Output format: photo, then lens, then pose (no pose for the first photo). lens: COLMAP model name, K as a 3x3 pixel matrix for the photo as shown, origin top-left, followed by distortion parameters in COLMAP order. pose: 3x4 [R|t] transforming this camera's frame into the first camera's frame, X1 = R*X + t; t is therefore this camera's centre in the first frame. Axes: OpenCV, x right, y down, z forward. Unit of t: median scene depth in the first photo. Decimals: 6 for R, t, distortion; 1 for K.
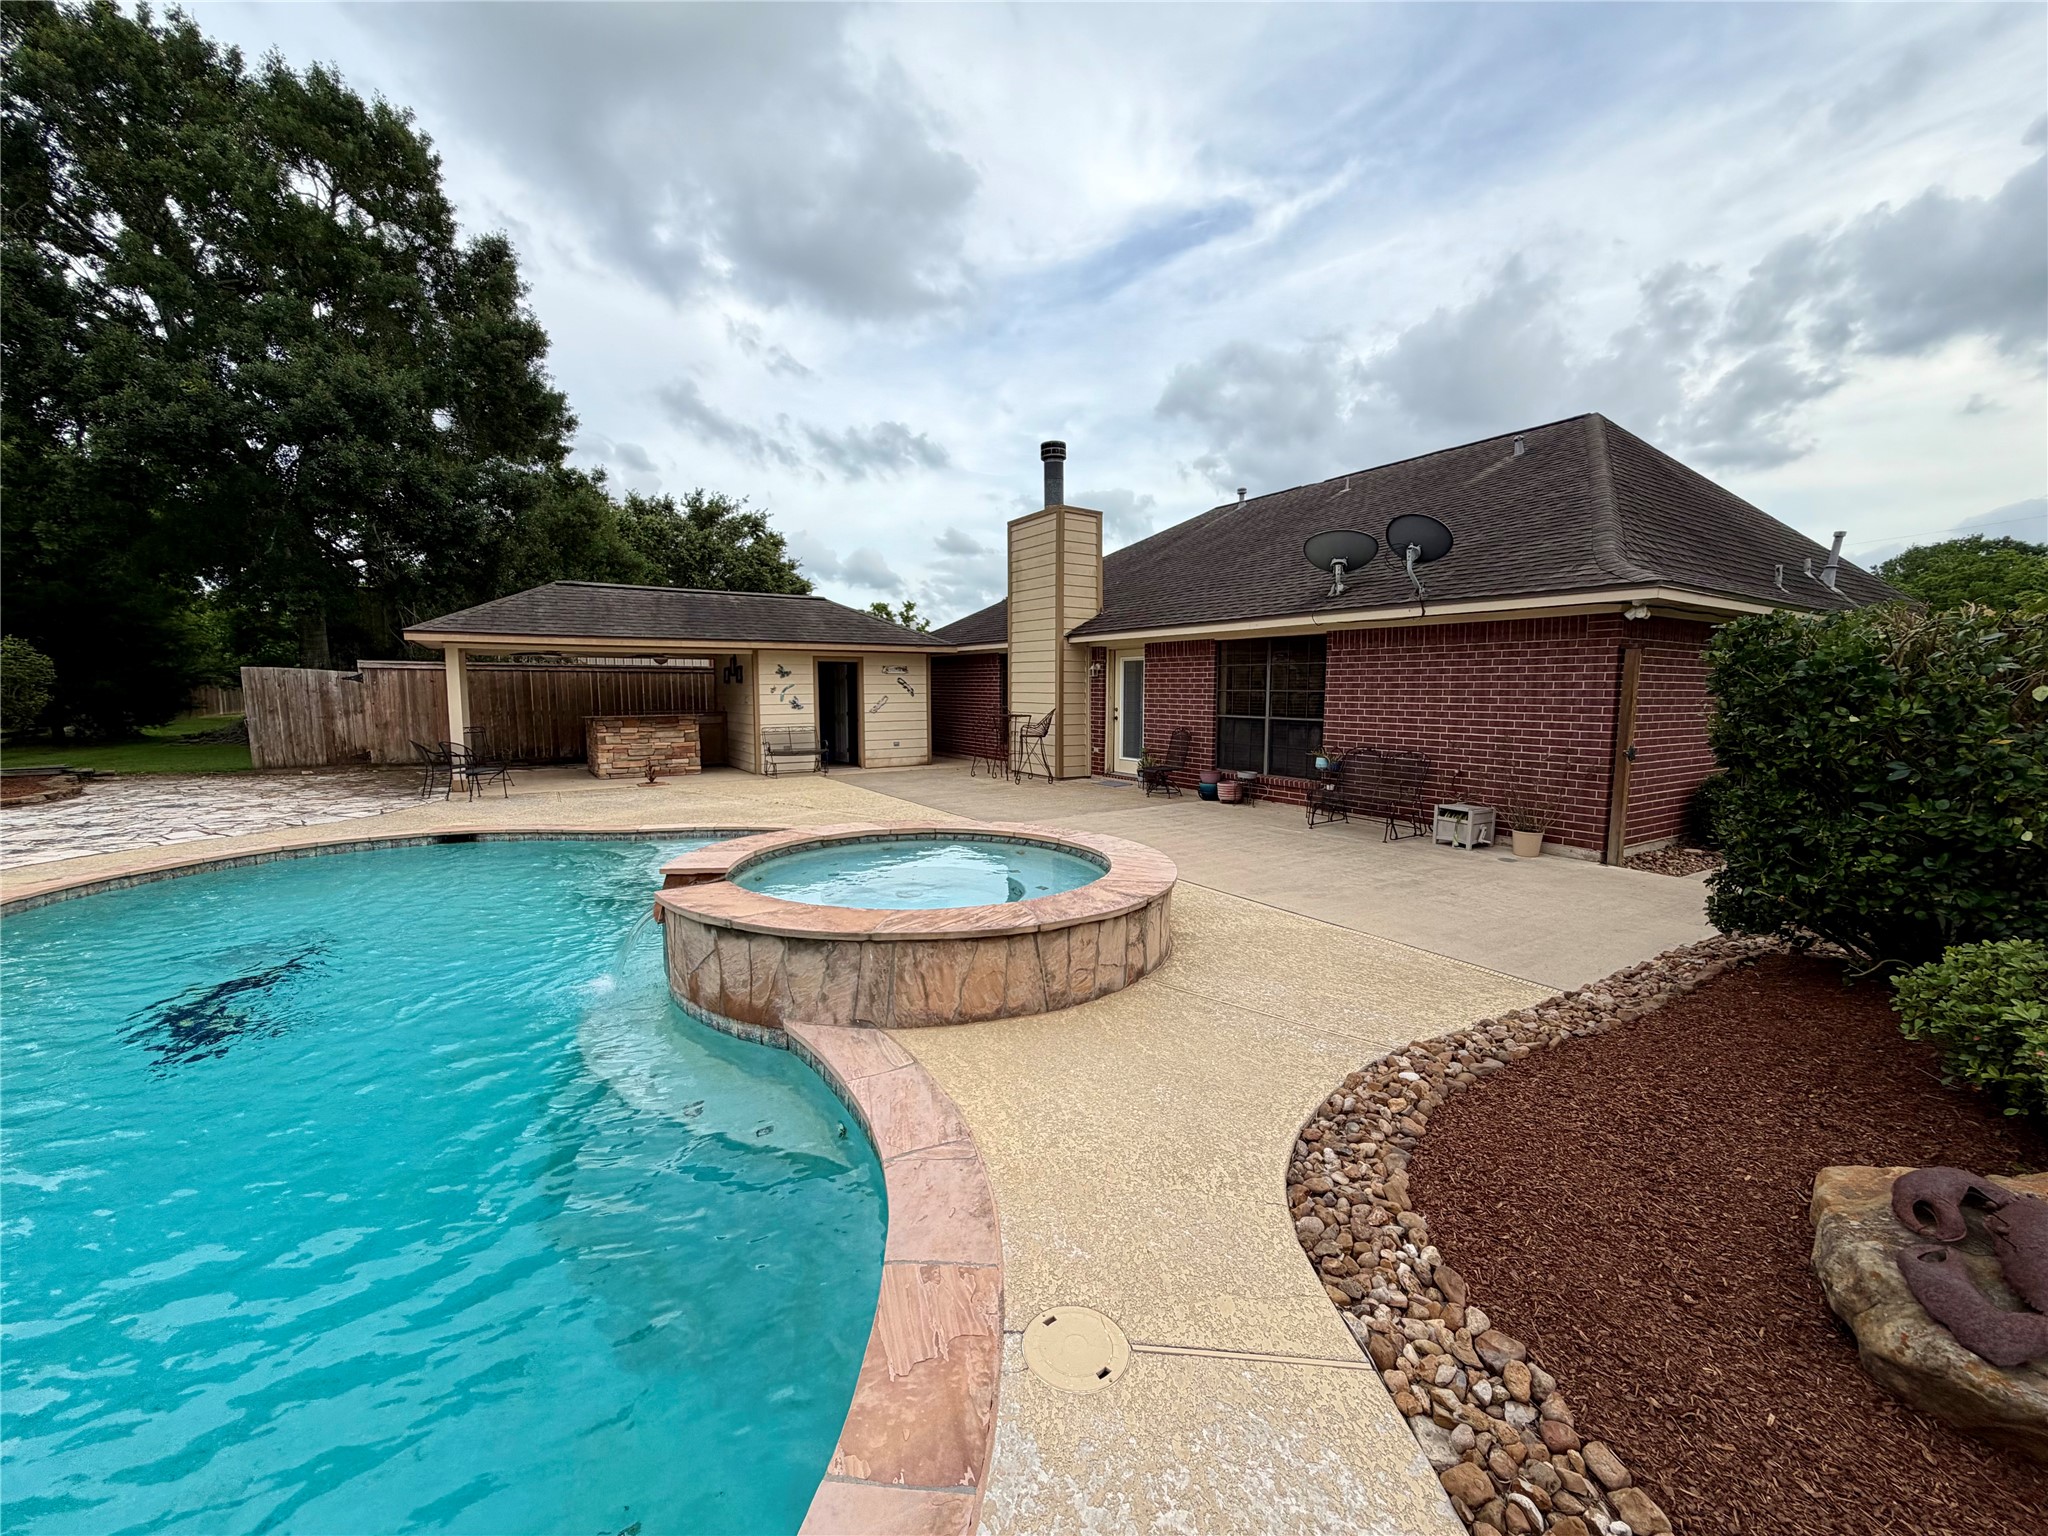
lens RADIAL K [[813.0, 0, 1016.7], [0, 813.0, 771.2], [0, 0, 1]] dist [-0.001472, -0.000424]
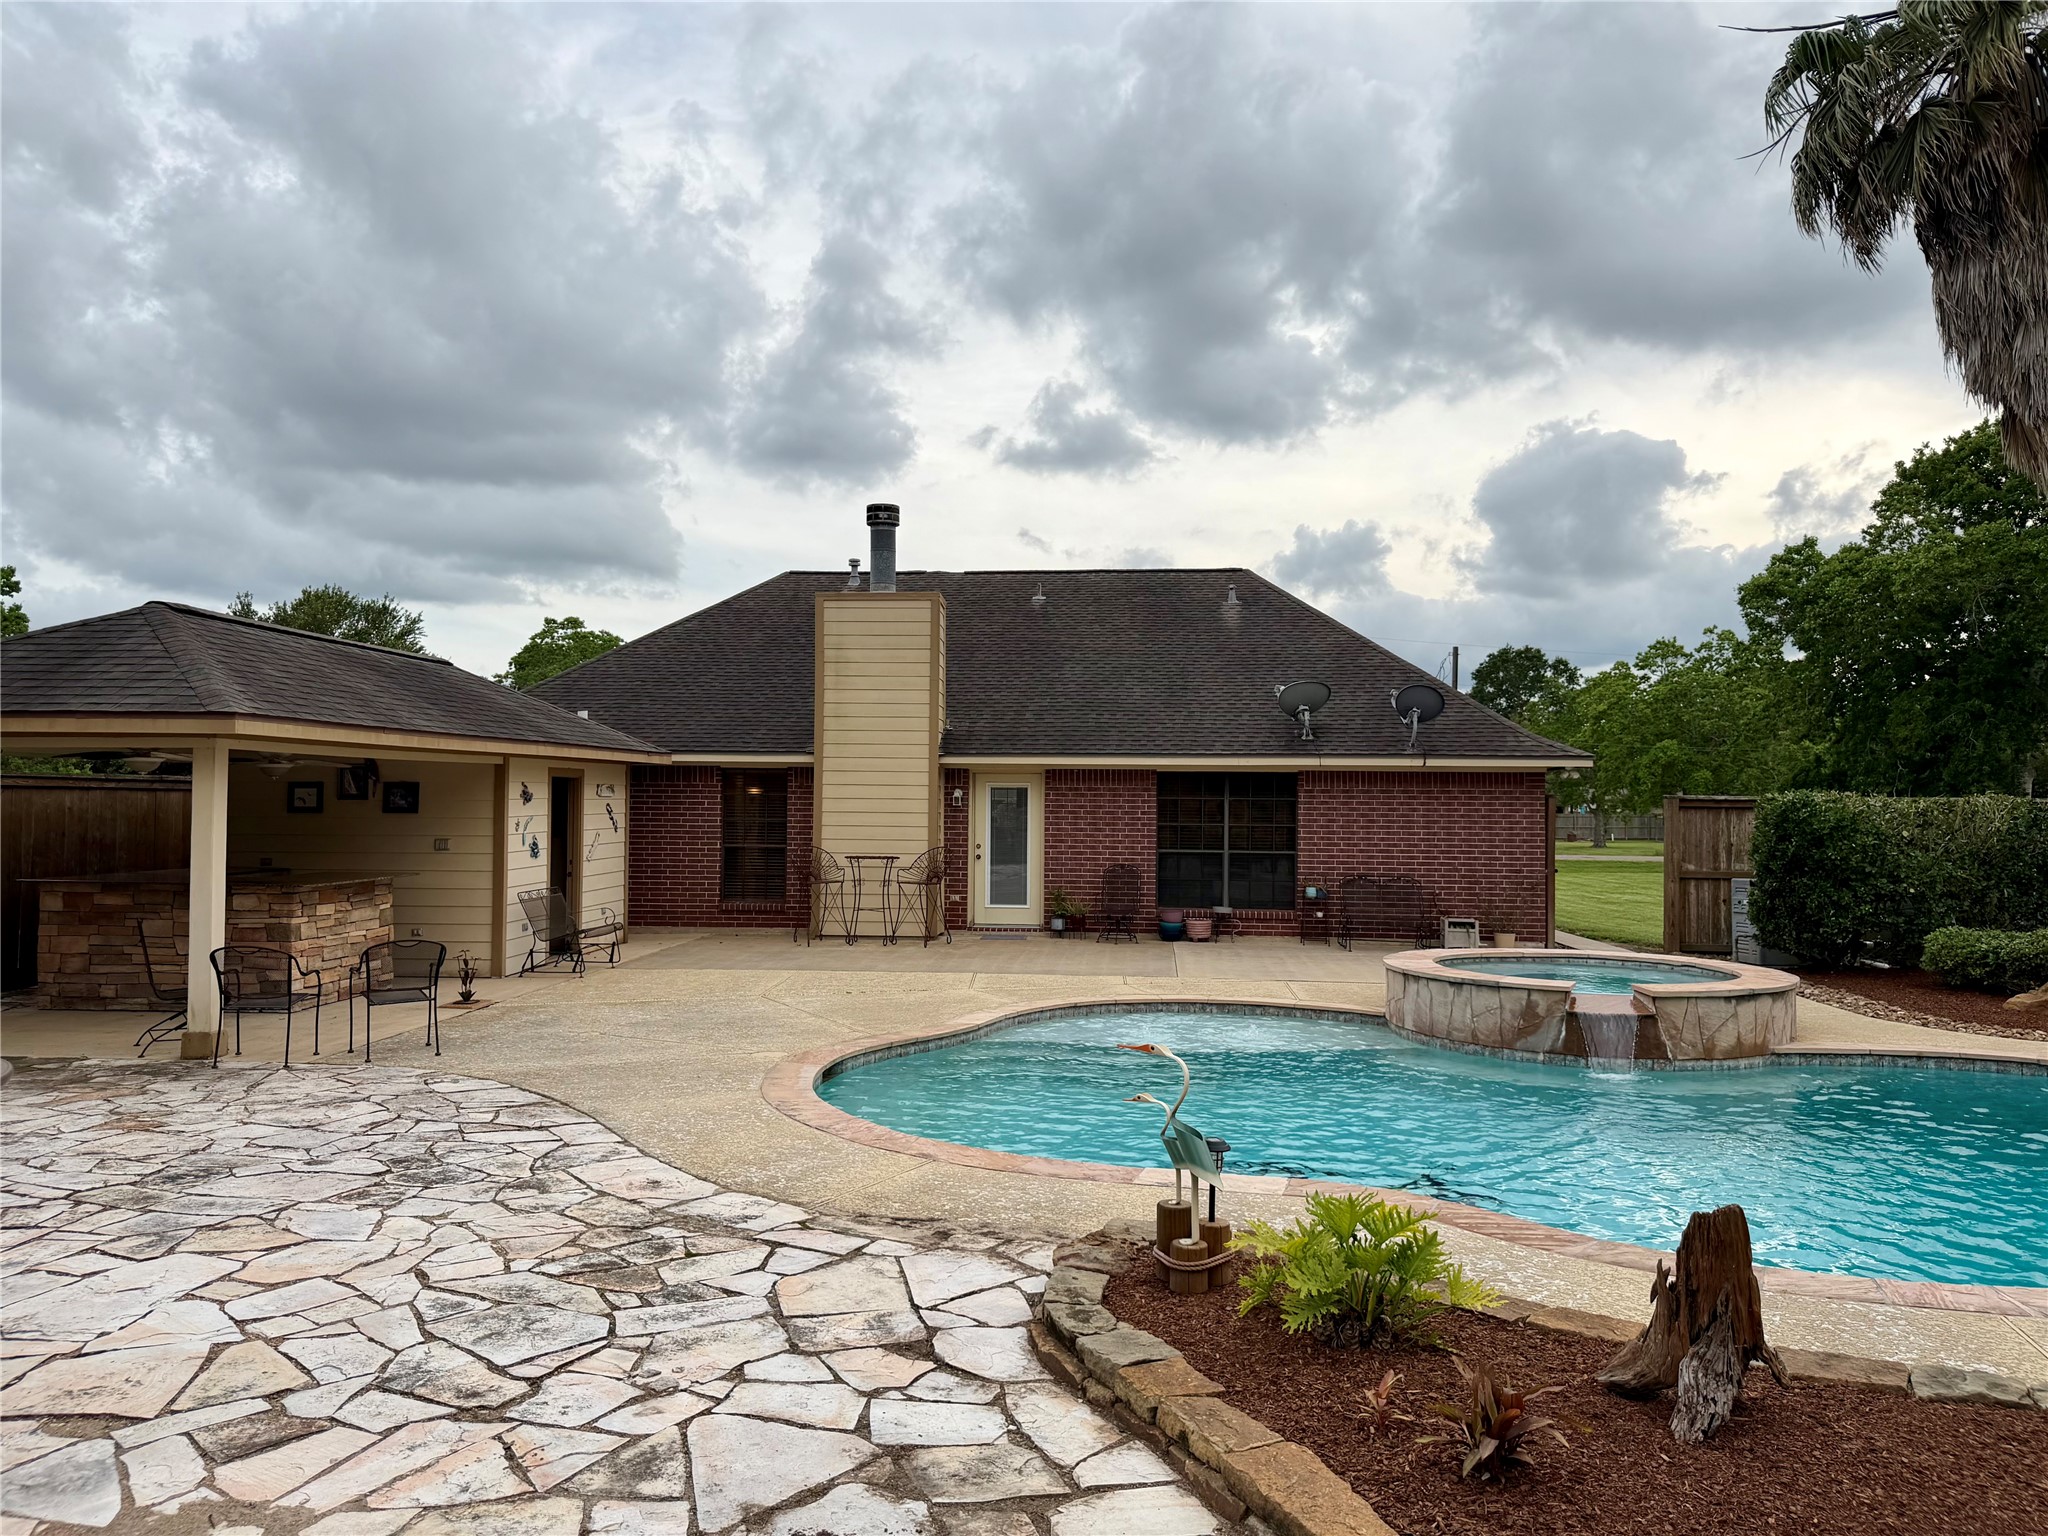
lens RADIAL K [[1423.1, 0, 1009.1], [0, 1423.1, 759.0], [0, 0, 1]] dist [0.019789, -0.015374]
pose [[0.593236, 0.026665, 0.804587, -0.999471], [0.075022, 0.993271, -0.088233, -0.035298], [-0.801526, 0.112705, 0.587243, 0.139697]]
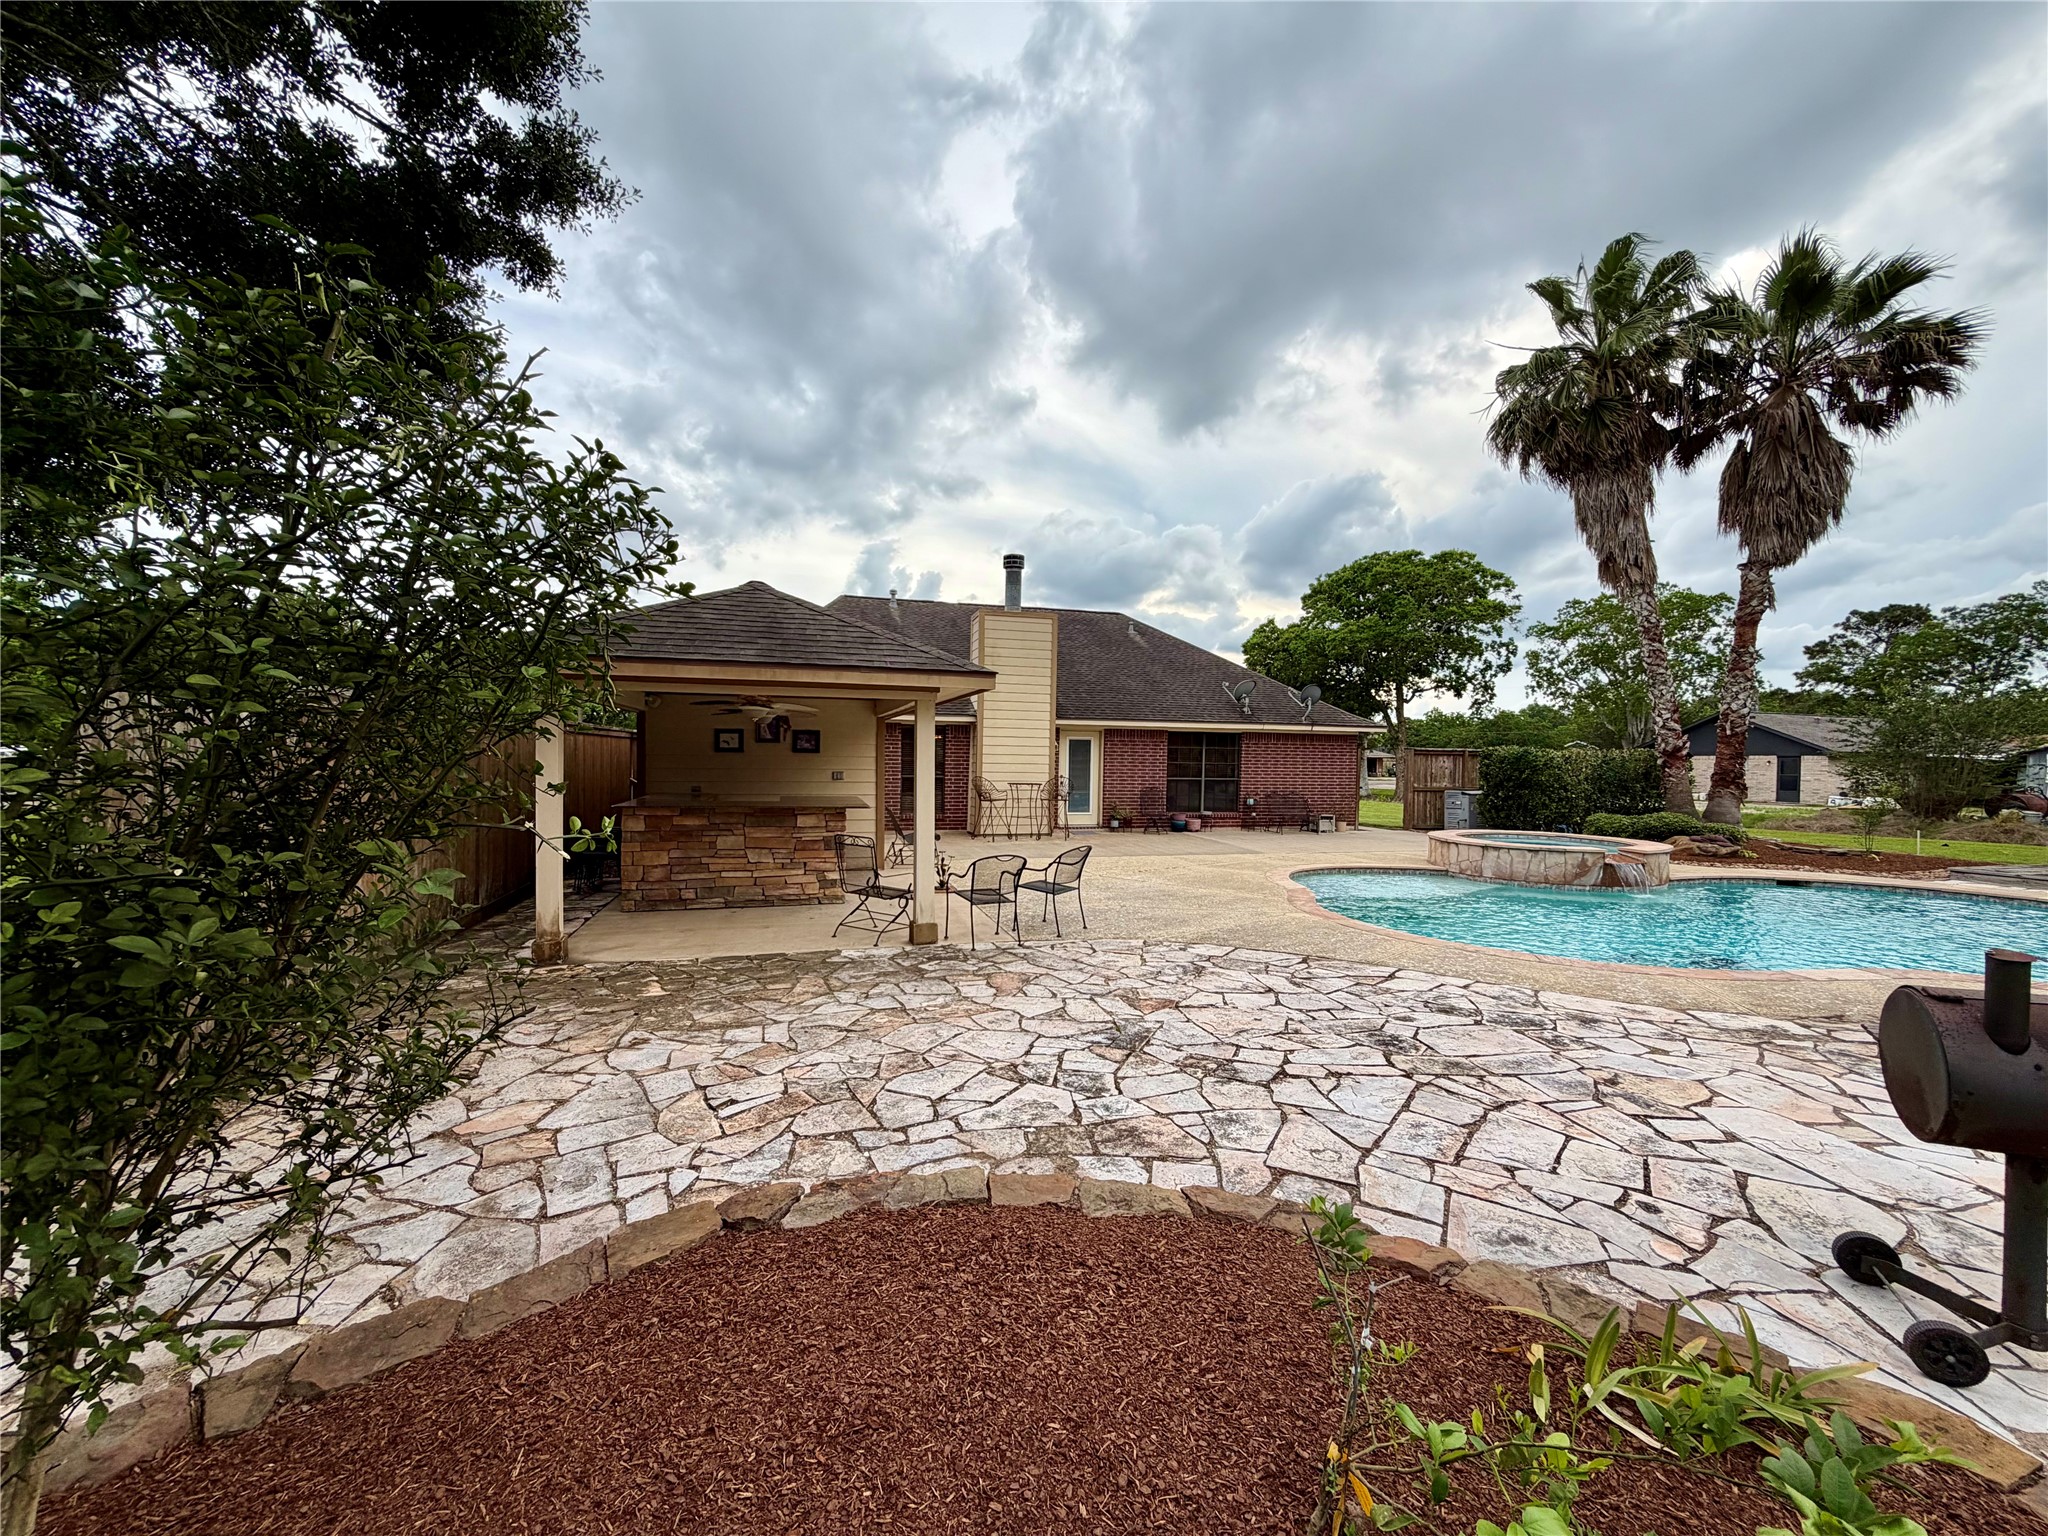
lens RADIAL K [[813.0, 0, 1017.3], [0, 813.0, 770.6], [0, 0, 1]] dist [-0.001472, -0.000424]
pose [[0.278093, -0.016474, 0.960413, -1.137938], [0.084711, 0.996378, -0.007438, -0.082108], [-0.956812, 0.083426, 0.278481, 0.712986]]
